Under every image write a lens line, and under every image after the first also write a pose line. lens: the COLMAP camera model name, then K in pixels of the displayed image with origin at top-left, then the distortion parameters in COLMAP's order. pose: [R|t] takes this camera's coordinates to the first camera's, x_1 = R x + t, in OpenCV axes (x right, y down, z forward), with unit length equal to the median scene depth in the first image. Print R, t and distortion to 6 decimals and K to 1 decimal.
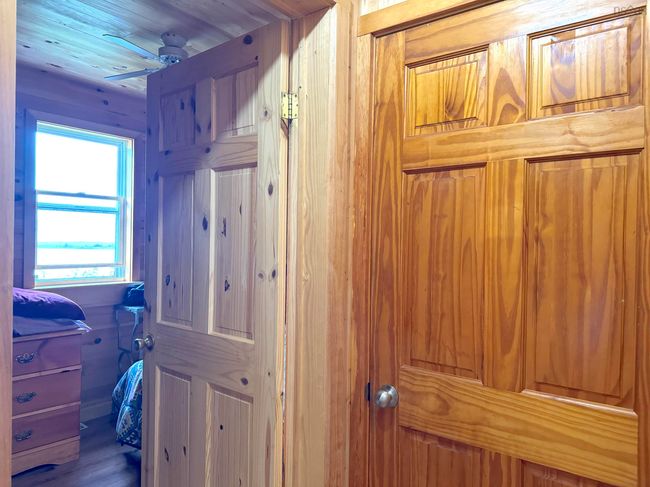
lens RADIAL K [[459.4, 0, 325.0], [0, 459.4, 243.5], [0, 0, 1]] dist [0.000739, 0.000814]
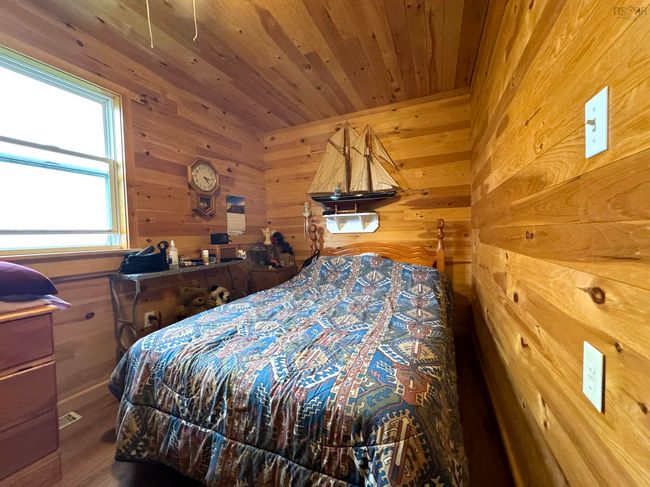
lens RADIAL K [[257.9, 0, 322.7], [0, 257.9, 244.2], [0, 0, 1]] dist [0.002307, 0.000092]
pose [[0.972468, -0.048857, 0.227858, -0.171690], [0.041427, 0.998446, 0.037279, 0.077434], [-0.229325, -0.026813, 0.972980, 0.434203]]
